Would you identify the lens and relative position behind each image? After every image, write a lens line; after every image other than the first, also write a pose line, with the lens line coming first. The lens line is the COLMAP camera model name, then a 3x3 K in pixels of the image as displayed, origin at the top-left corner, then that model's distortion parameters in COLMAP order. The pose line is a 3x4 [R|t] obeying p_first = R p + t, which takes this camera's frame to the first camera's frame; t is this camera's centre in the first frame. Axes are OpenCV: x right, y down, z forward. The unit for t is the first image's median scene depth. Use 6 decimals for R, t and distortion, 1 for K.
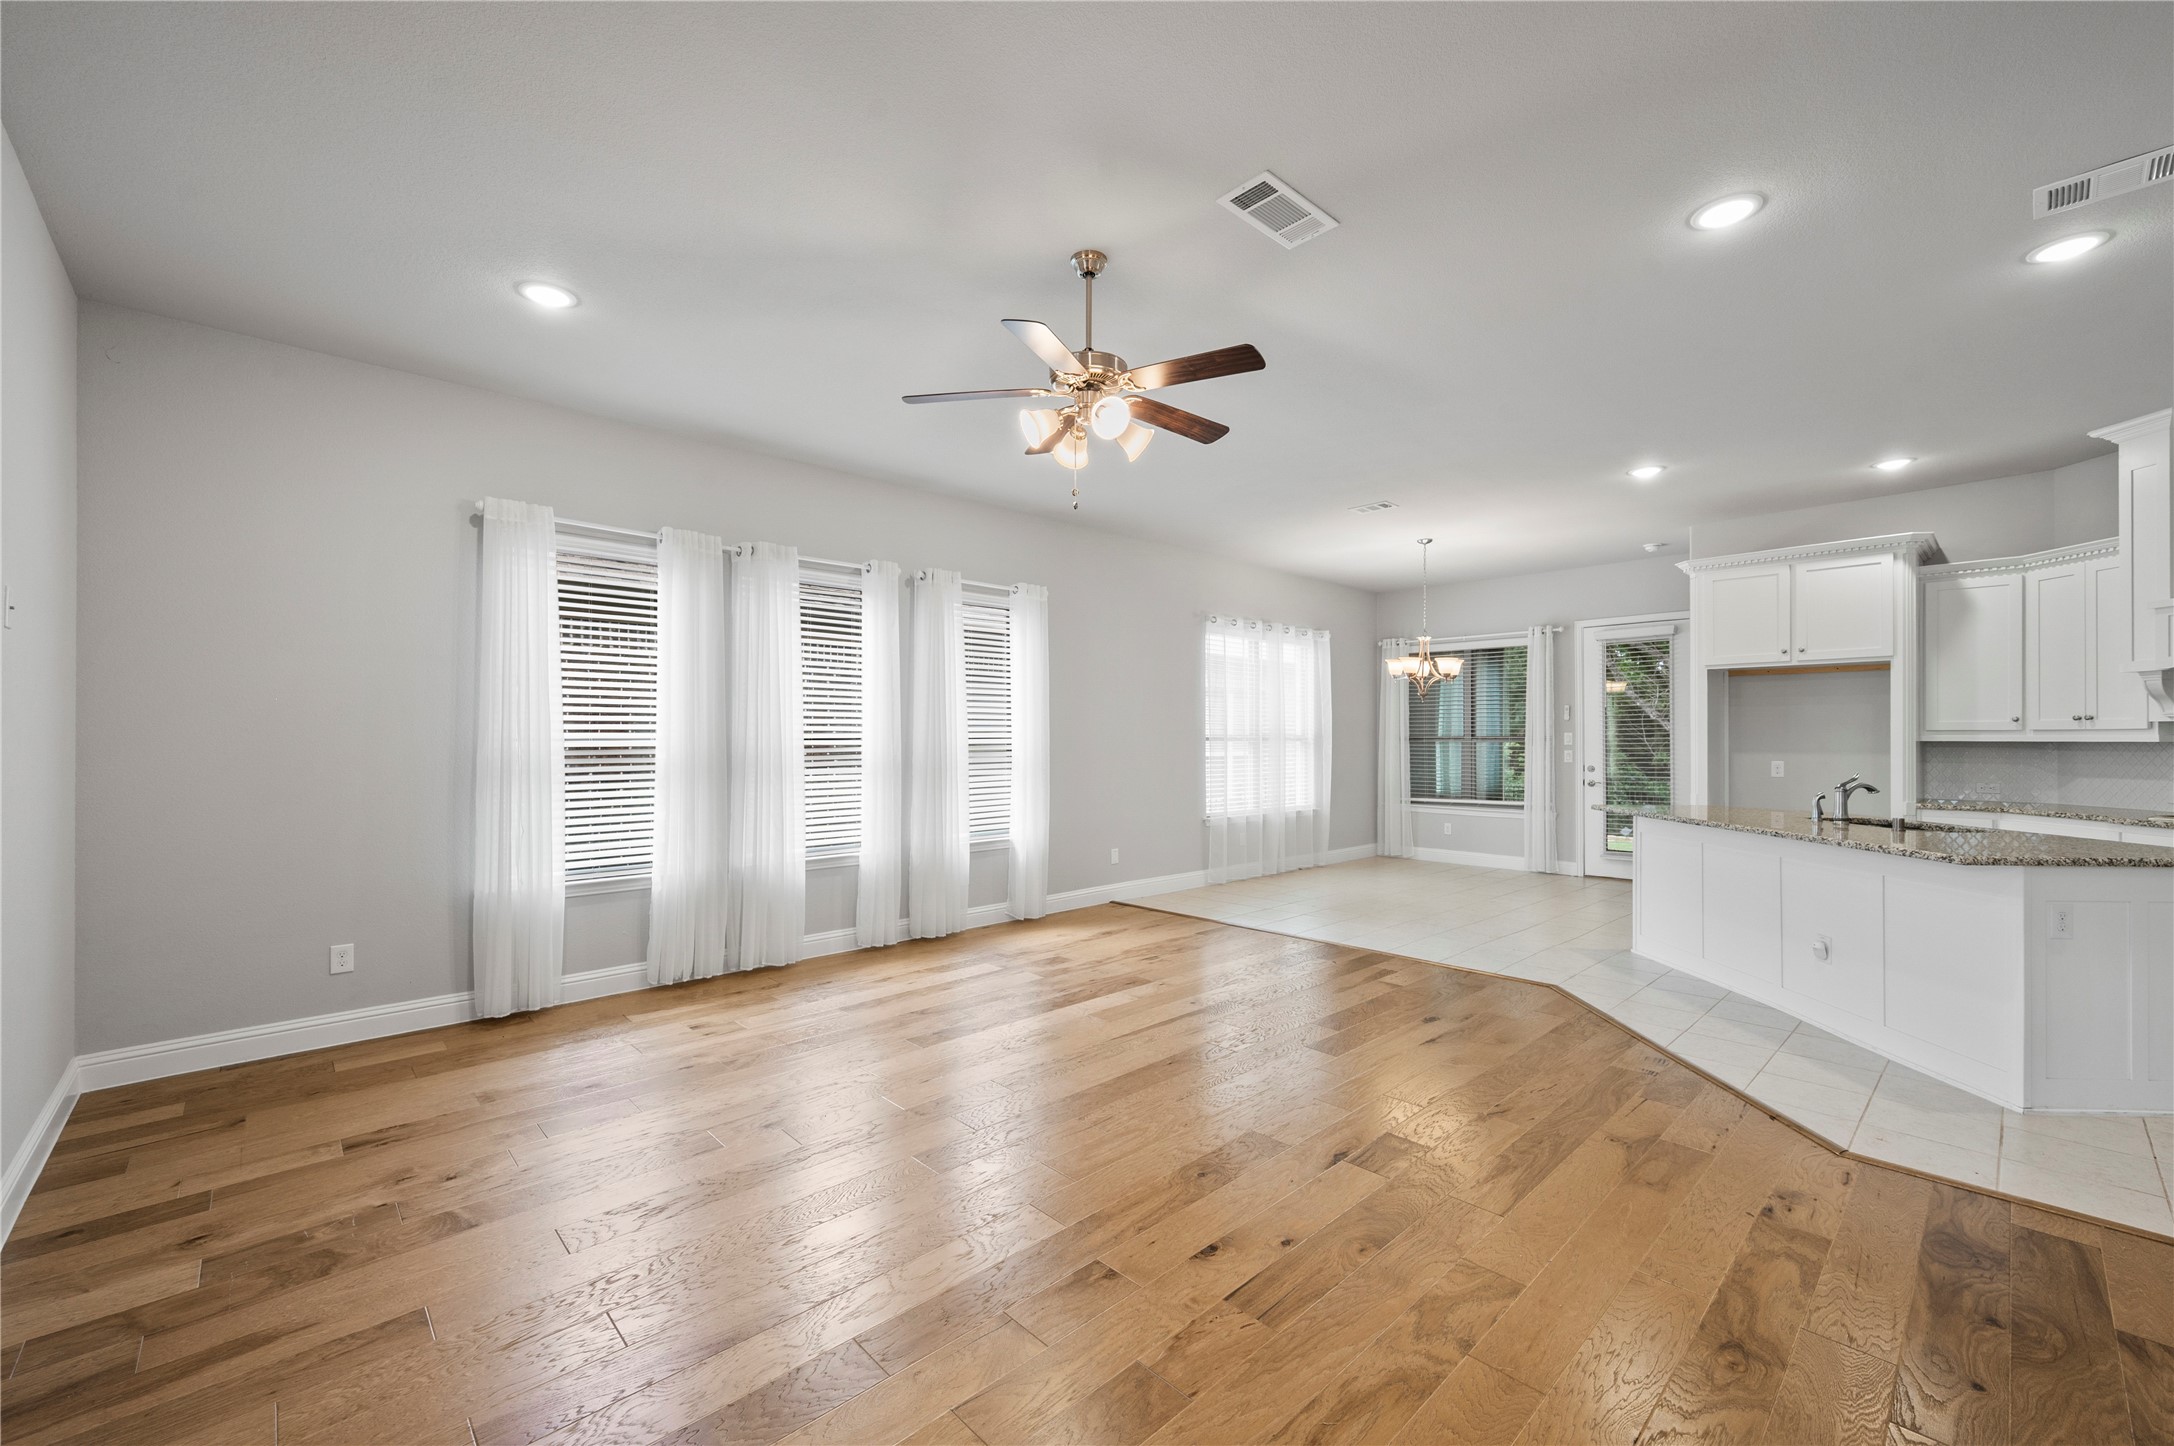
lens RADIAL K [[876.1, 0, 1095.1], [0, 876.1, 744.0], [0, 0, 1]] dist [-0.001186, 0.000948]
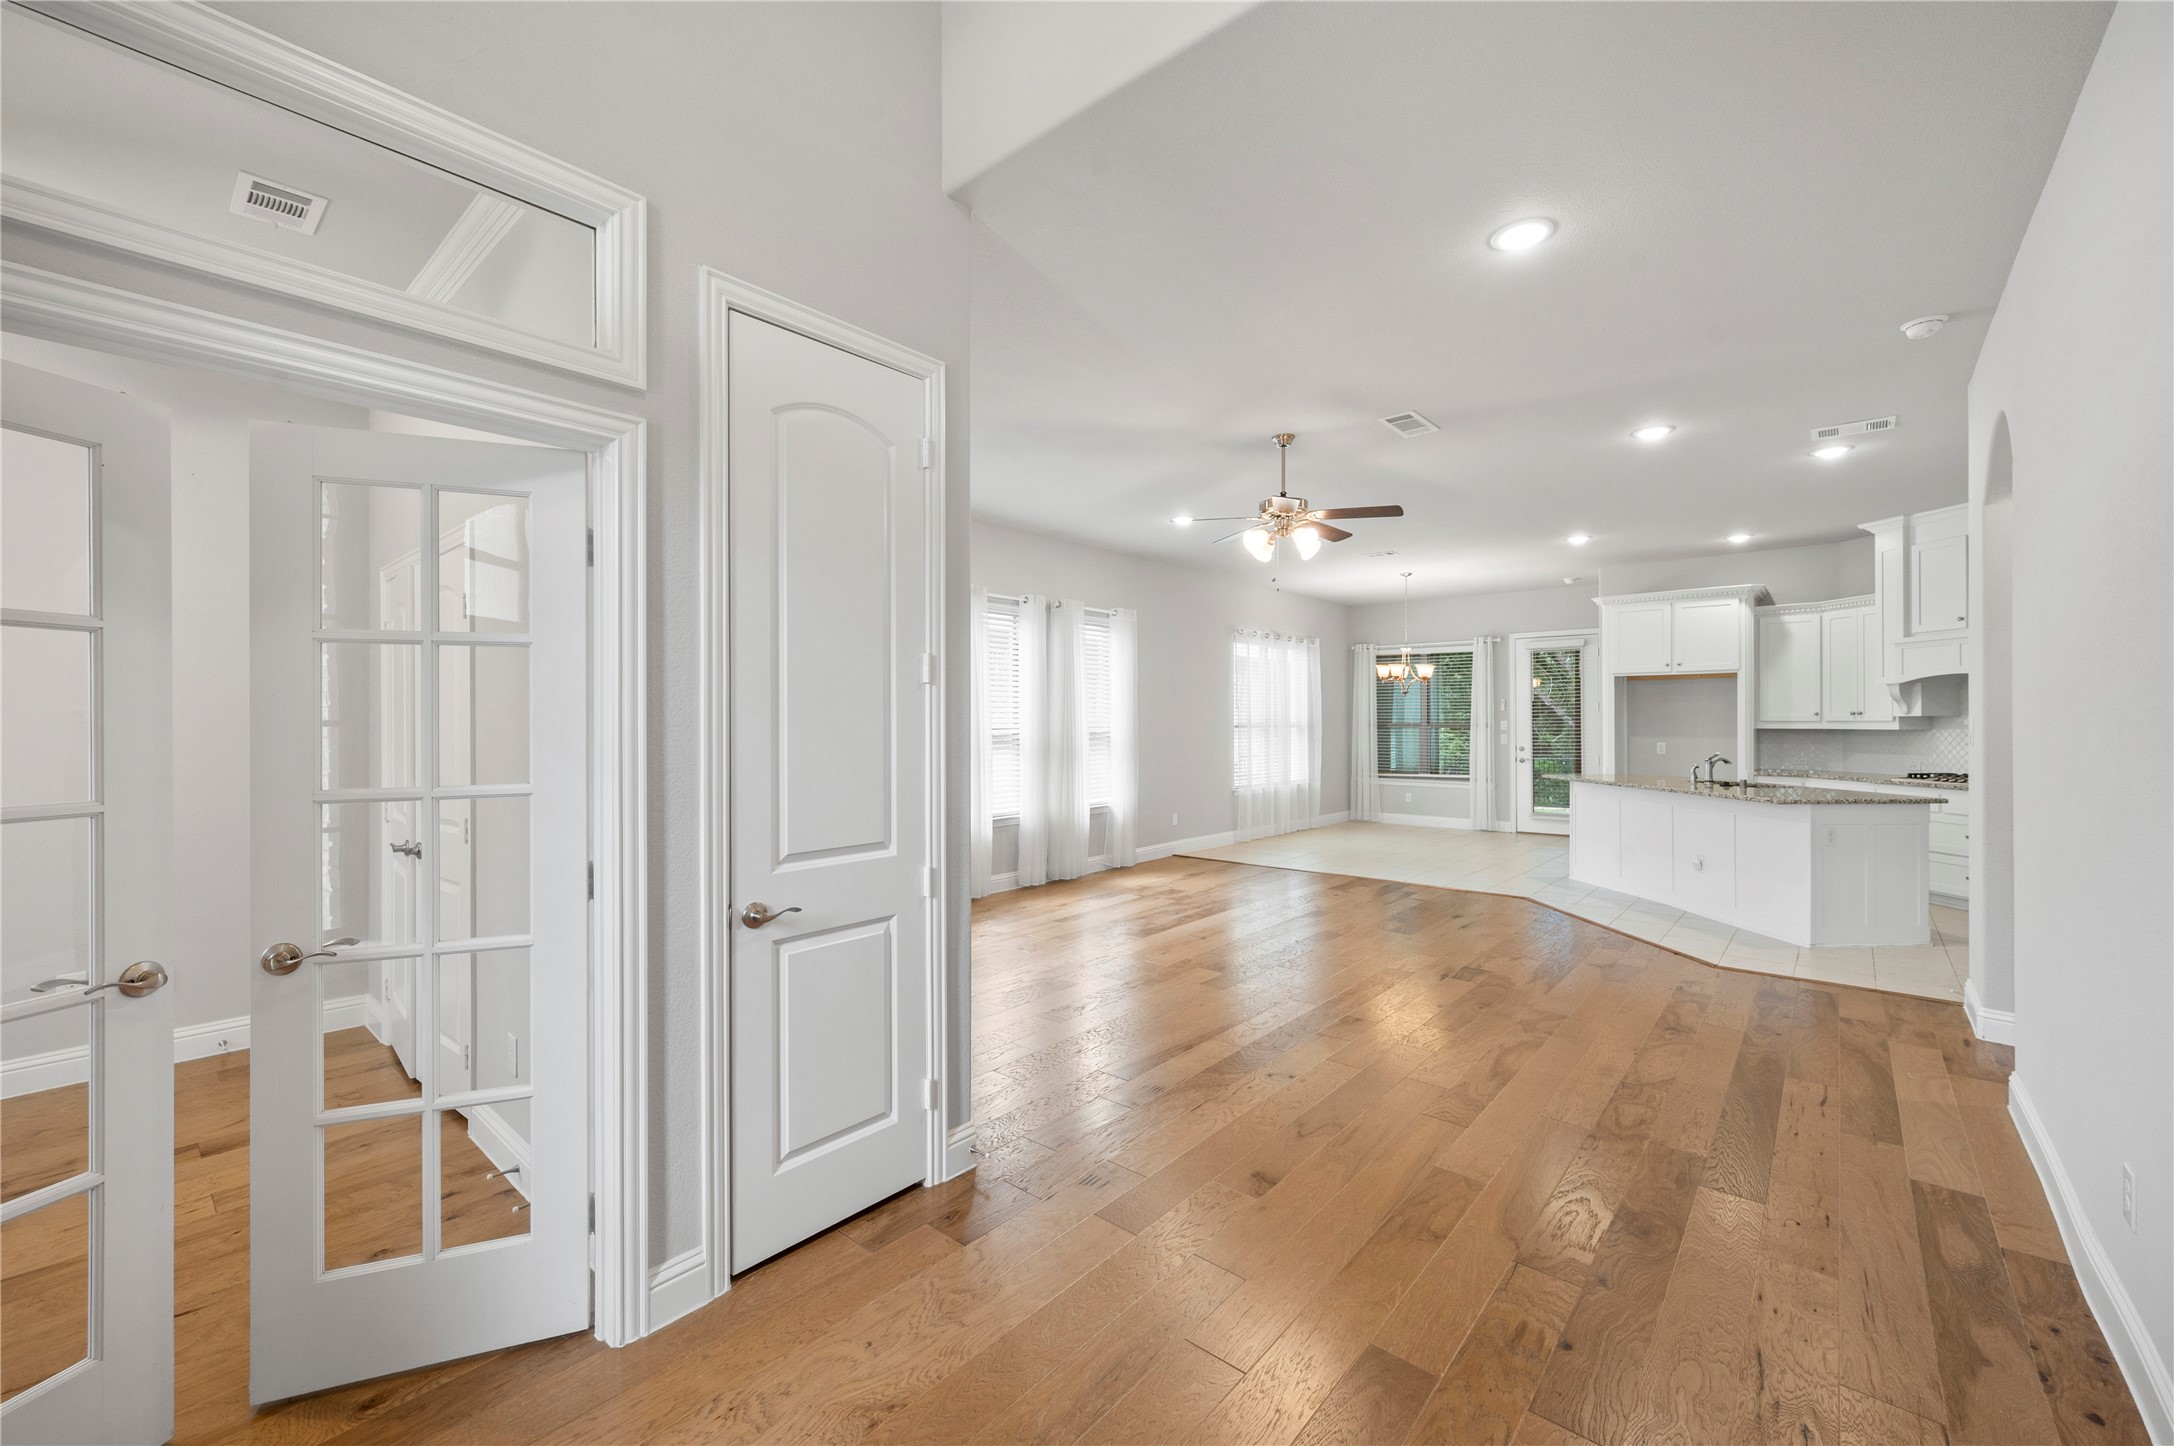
lens RADIAL K [[876.1, 0, 1088.0], [0, 876.1, 724.4], [0, 0, 1]] dist [-0.001186, 0.000948]
pose [[0.994881, -0.001570, 0.101036, -0.318717], [0.001753, 0.999997, -0.001723, -0.010728], [-0.101033, 0.001891, 0.994881, -0.344955]]
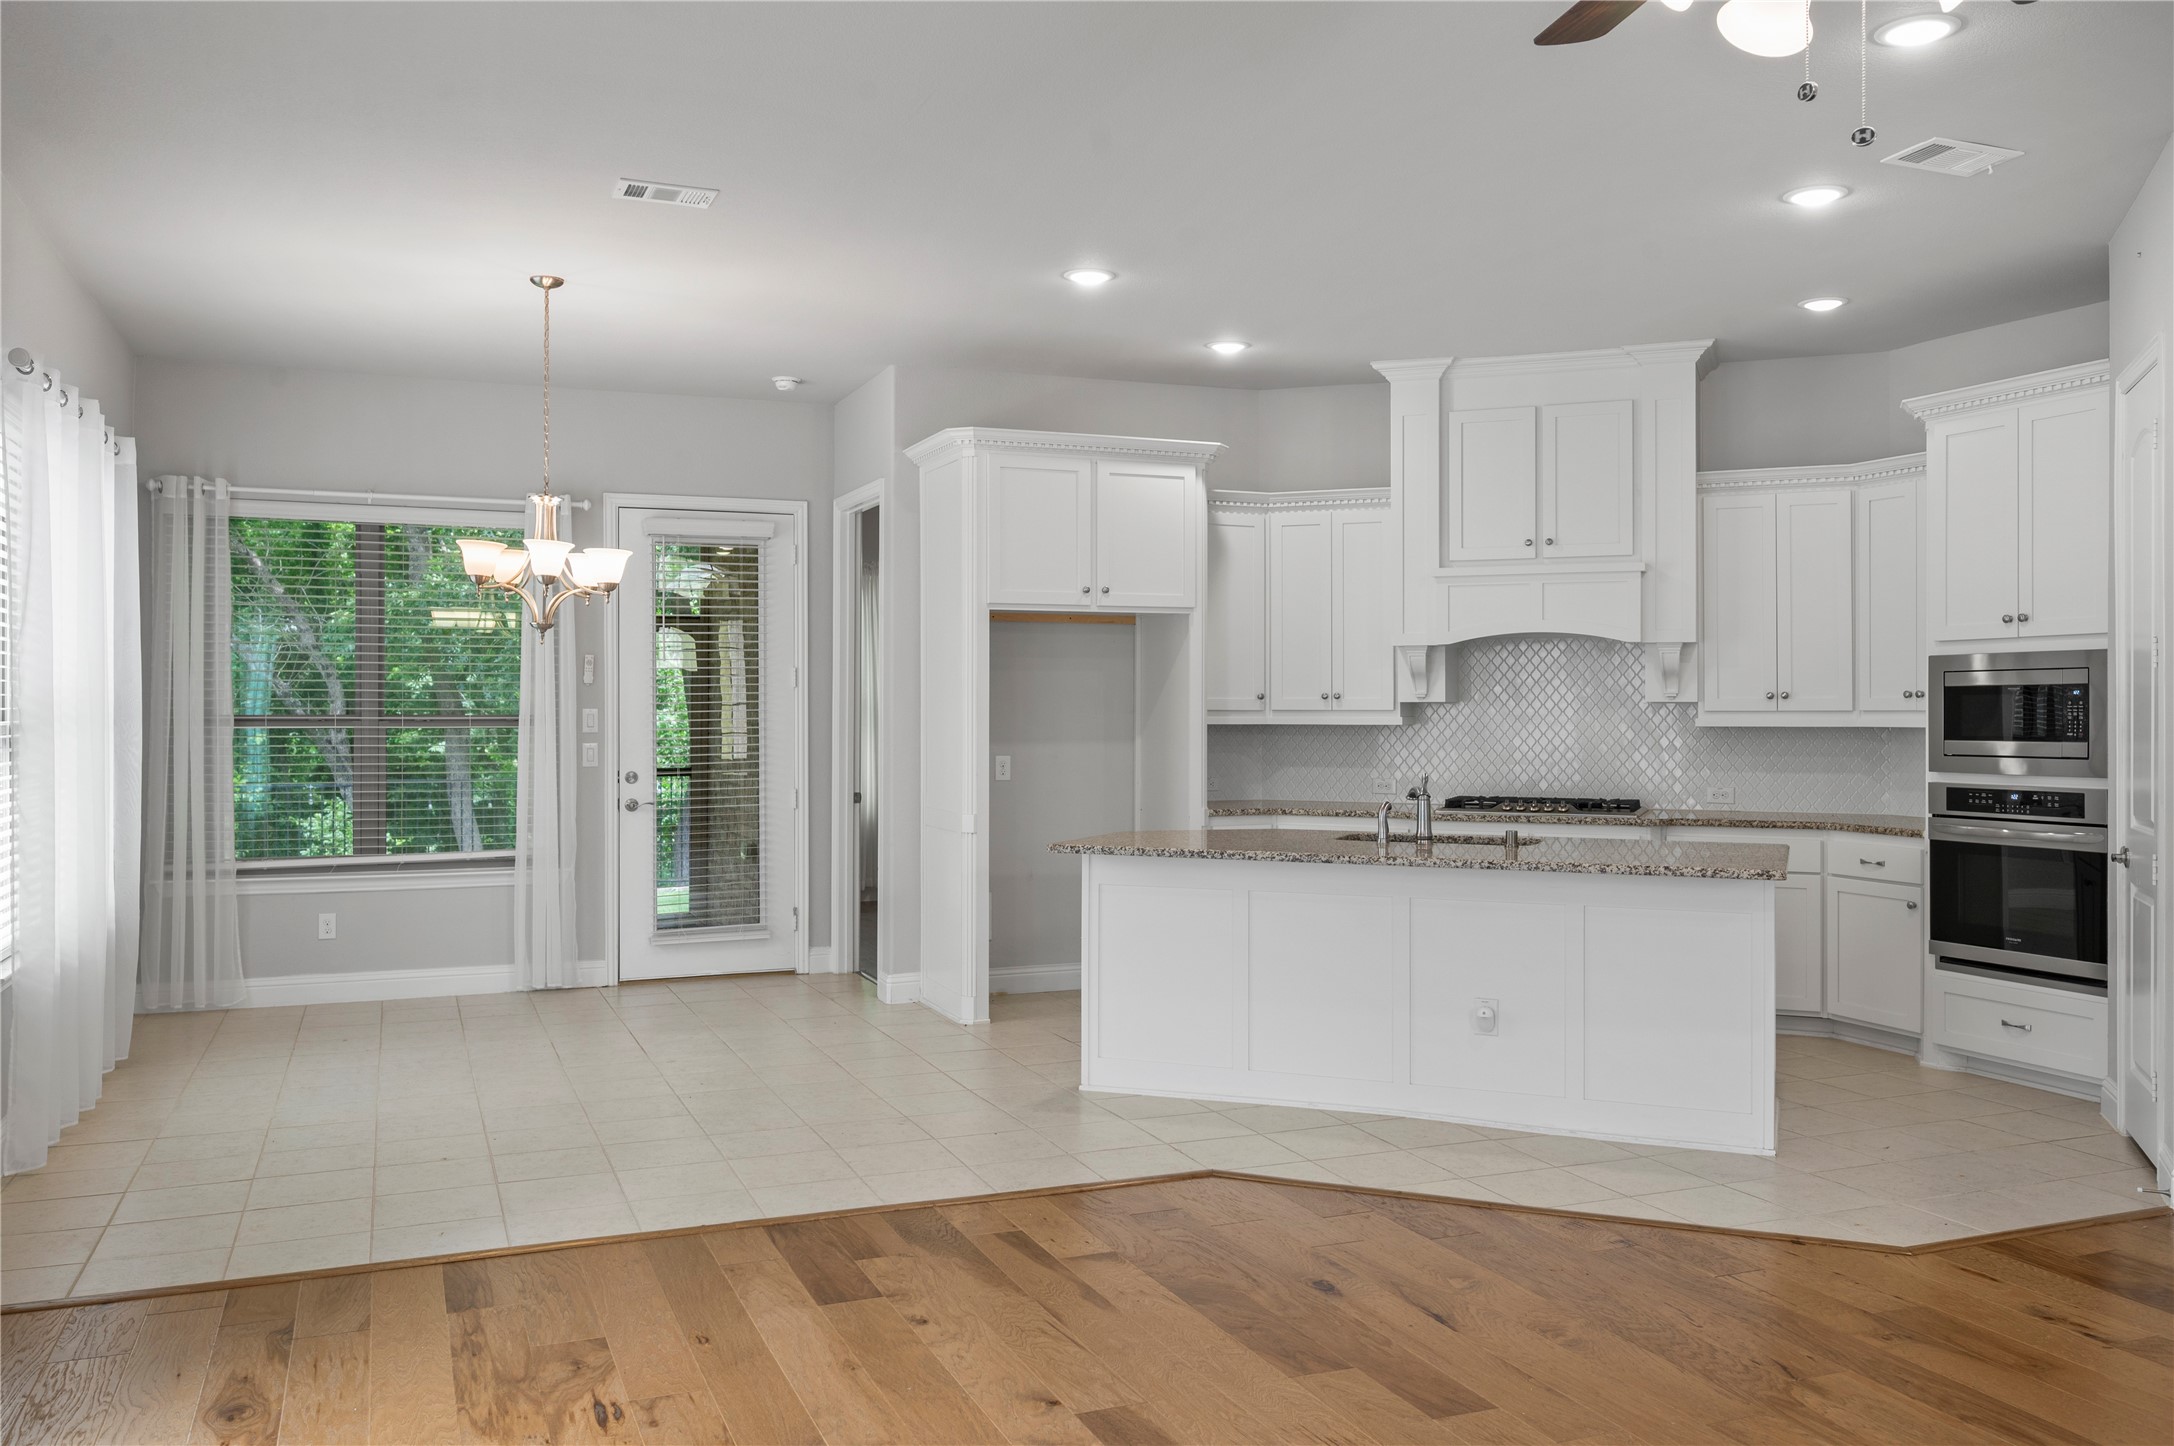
lens RADIAL K [[1715.4, 0, 1089.6], [0, 1715.4, 693.5], [0, 0, 1]] dist [-0.002222, -0.001790]
pose [[0.361279, 0.008518, 0.932419, -0.482136], [0.004082, 0.999934, -0.010716, -0.016054], [-0.932449, 0.007678, 0.361221, 0.617302]]
